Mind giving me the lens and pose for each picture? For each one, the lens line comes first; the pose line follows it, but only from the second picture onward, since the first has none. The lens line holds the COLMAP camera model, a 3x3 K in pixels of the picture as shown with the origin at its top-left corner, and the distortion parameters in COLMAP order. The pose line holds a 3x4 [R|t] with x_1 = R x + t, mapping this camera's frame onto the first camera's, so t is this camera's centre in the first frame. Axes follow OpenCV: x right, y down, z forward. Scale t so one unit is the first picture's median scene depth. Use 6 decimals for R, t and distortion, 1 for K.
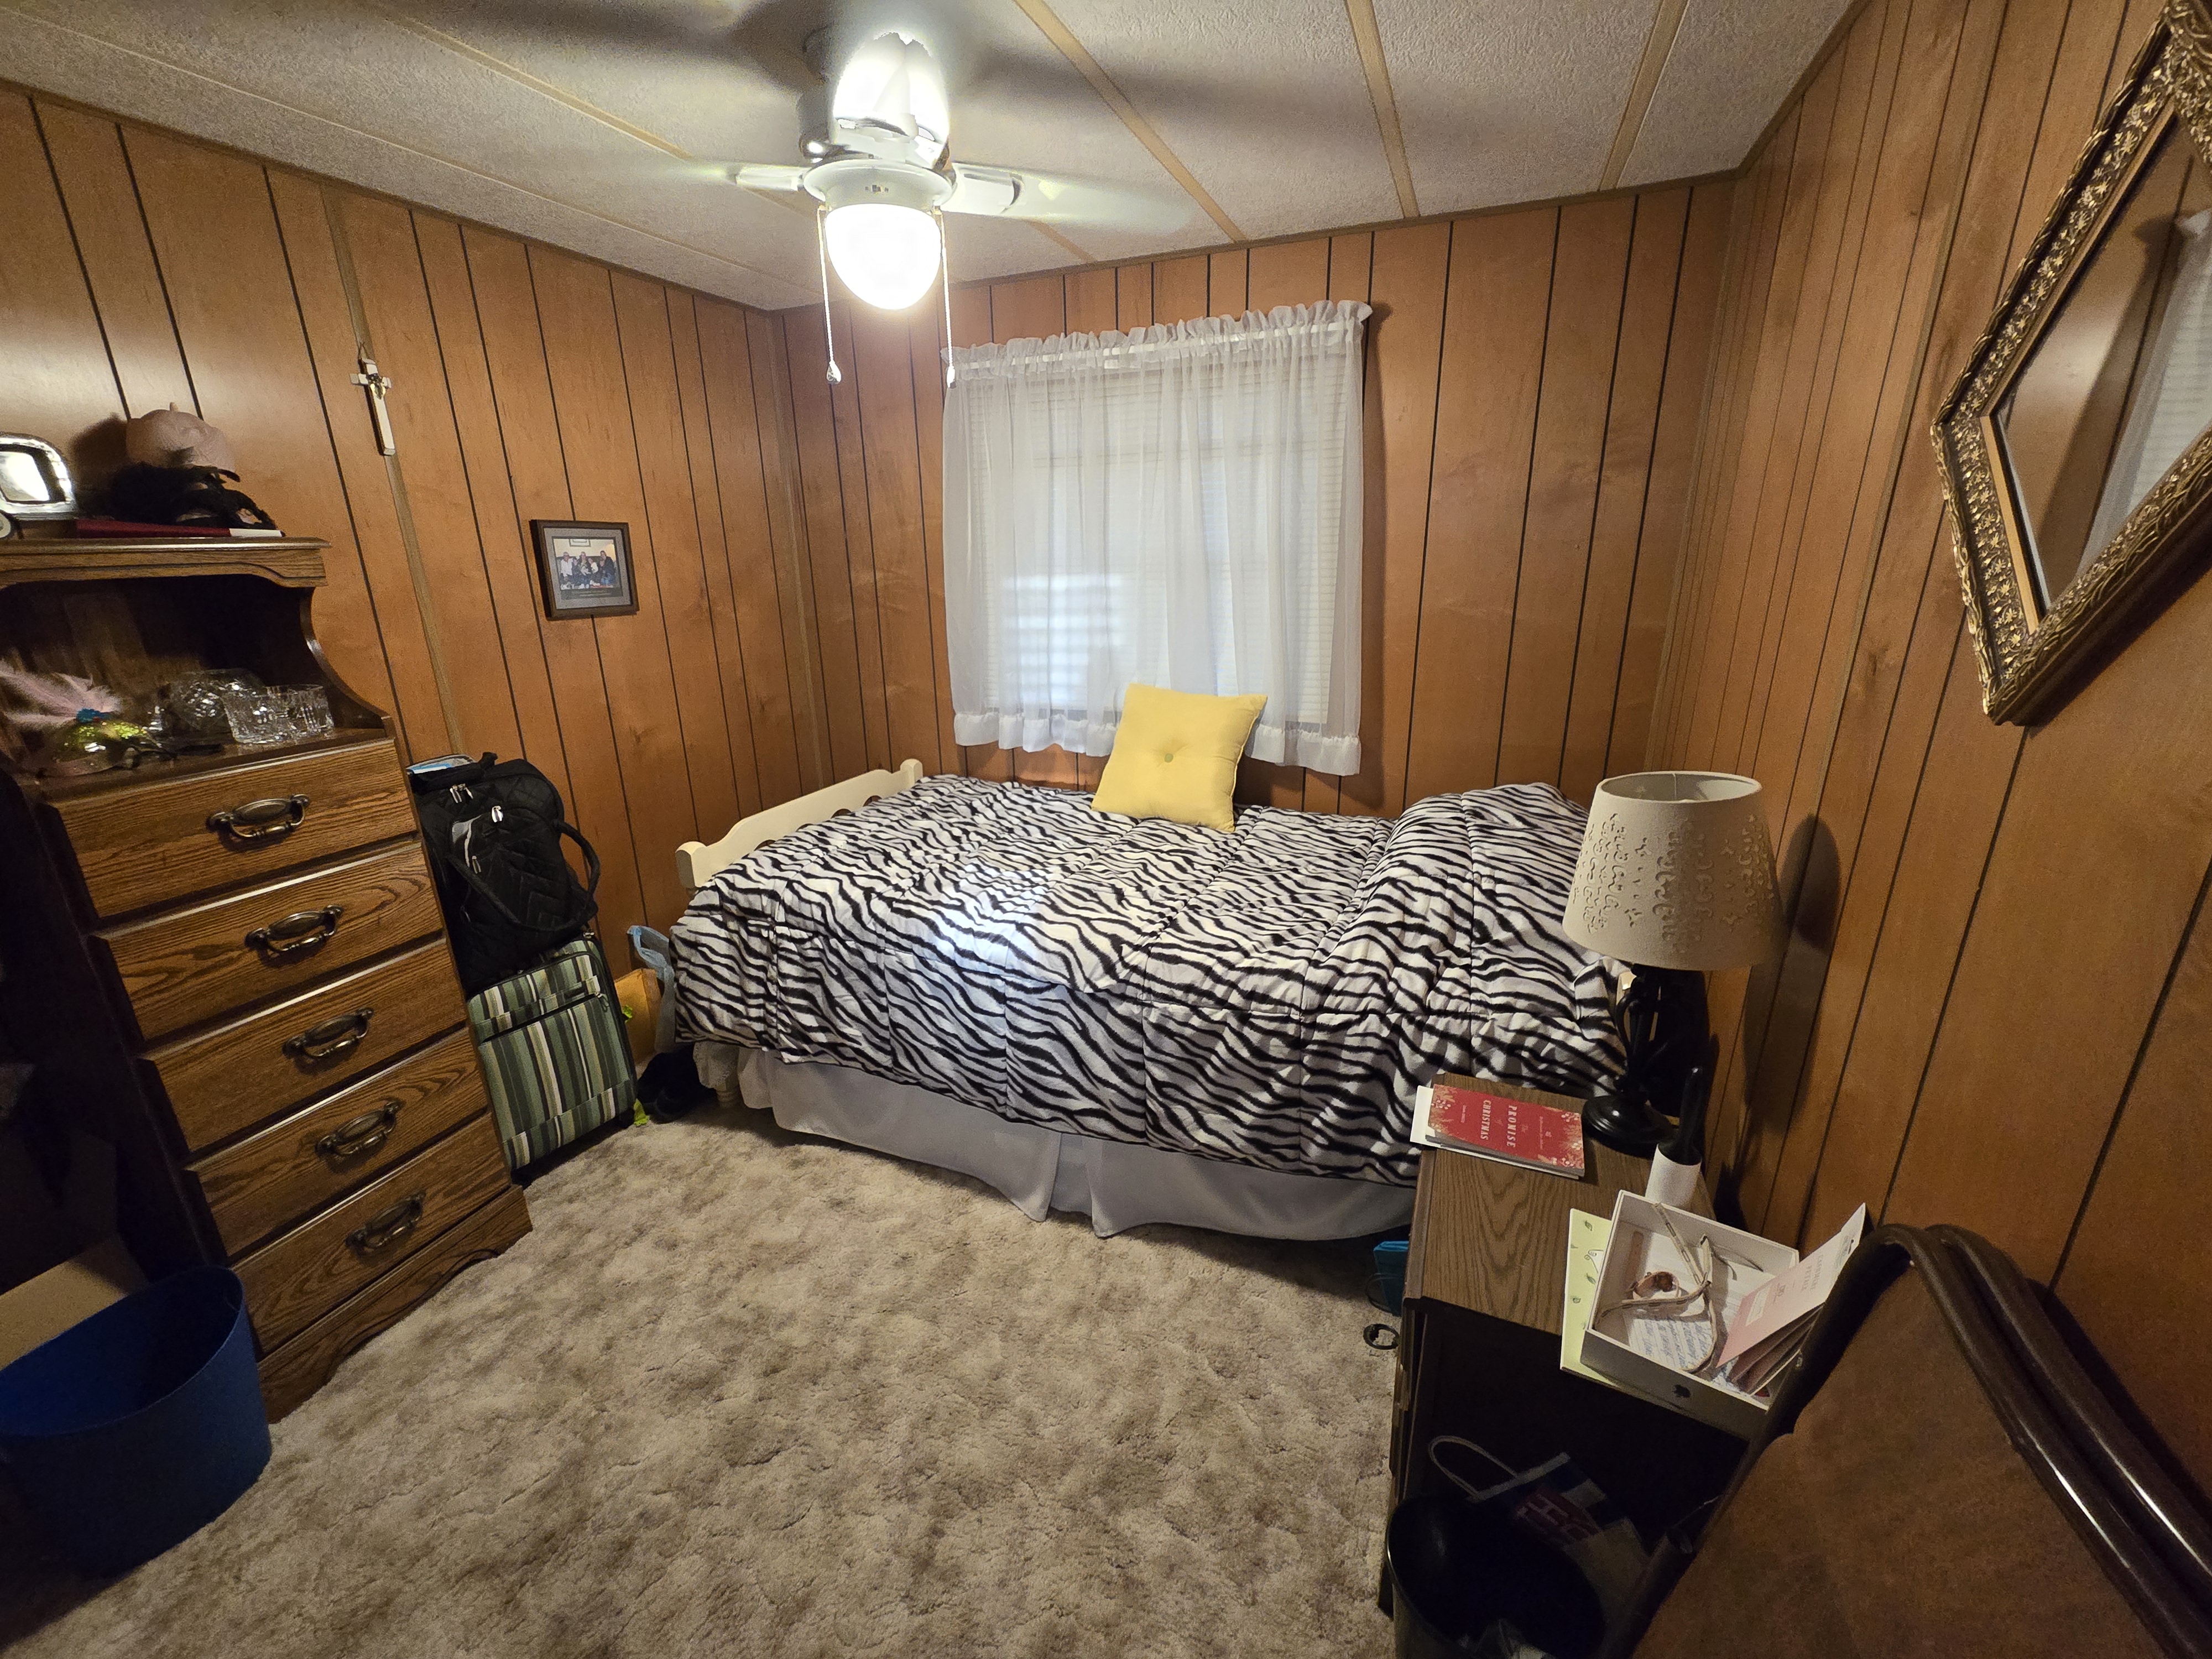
lens RADIAL K [[908.4, 0, 1113.4], [0, 908.4, 833.8], [0, 0, 1]] dist [0.000871, 0.000664]
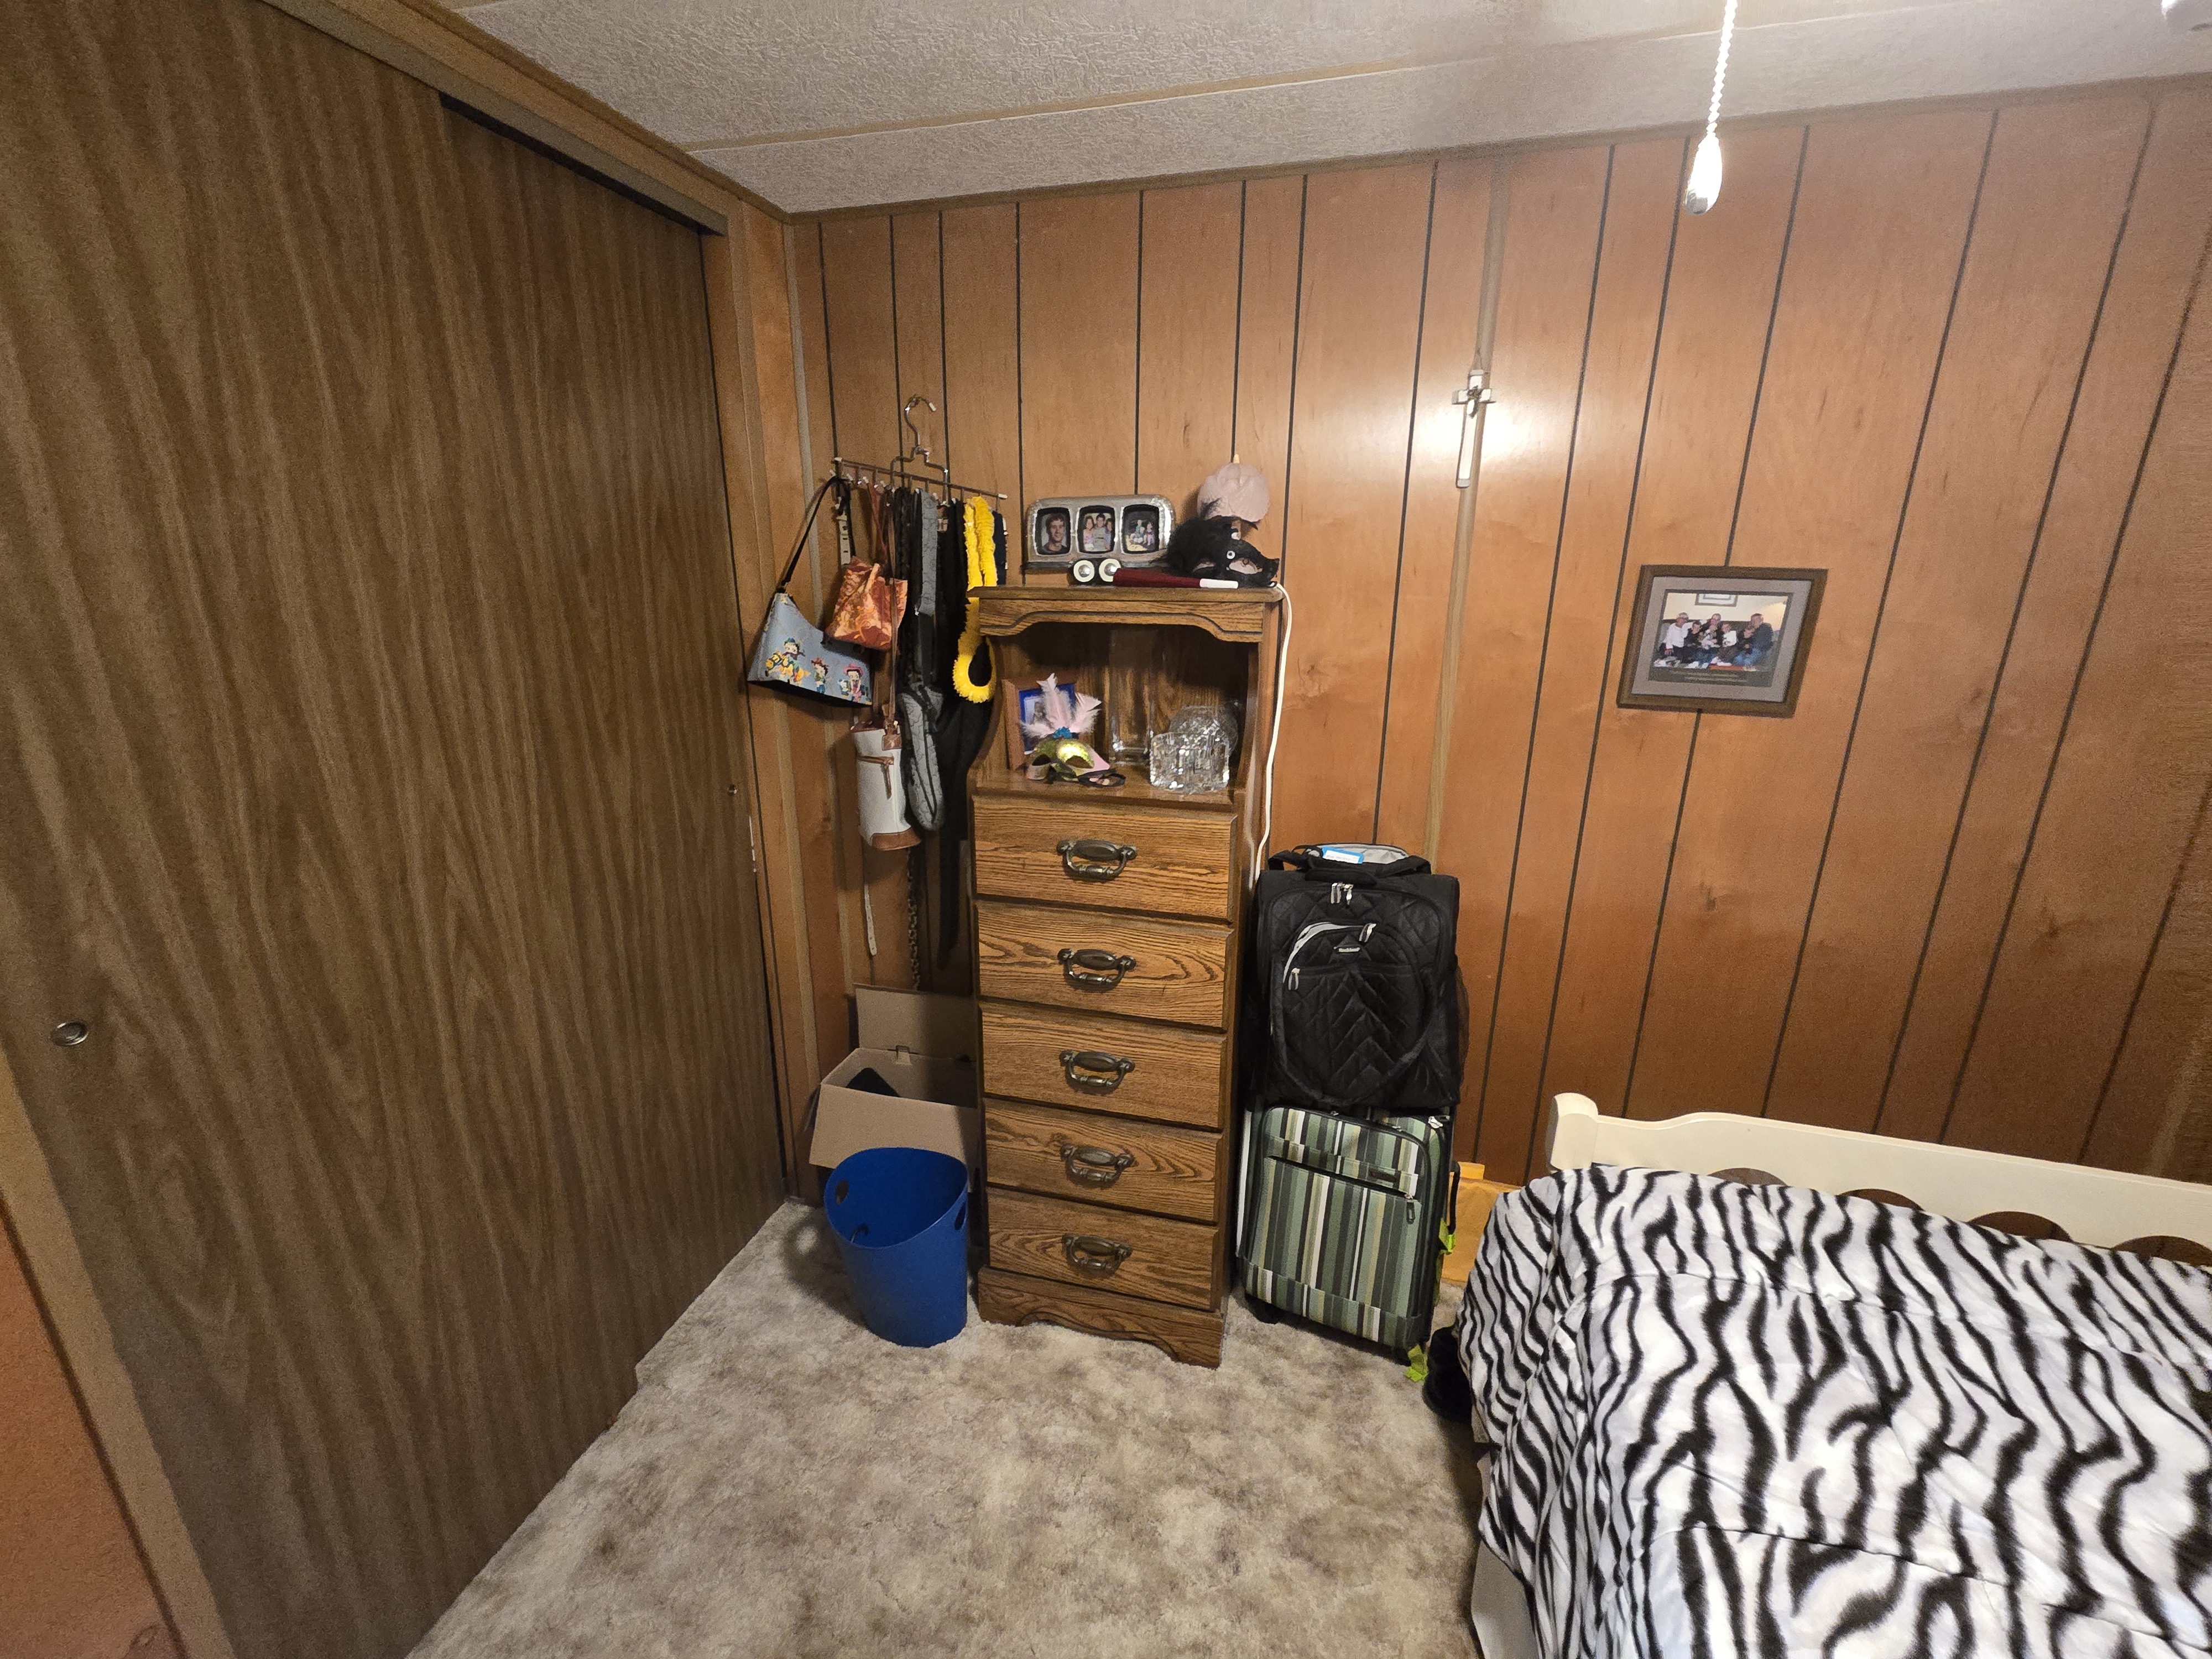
lens RADIAL K [[908.4, 0, 1101.4], [0, 908.4, 820.4], [0, 0, 1]] dist [0.000871, 0.000664]
pose [[0.103751, 0.294714, -0.949937, 0.022246], [-0.314901, 0.915691, 0.249697, -0.215336], [0.943437, 0.273230, 0.187809, 0.548777]]
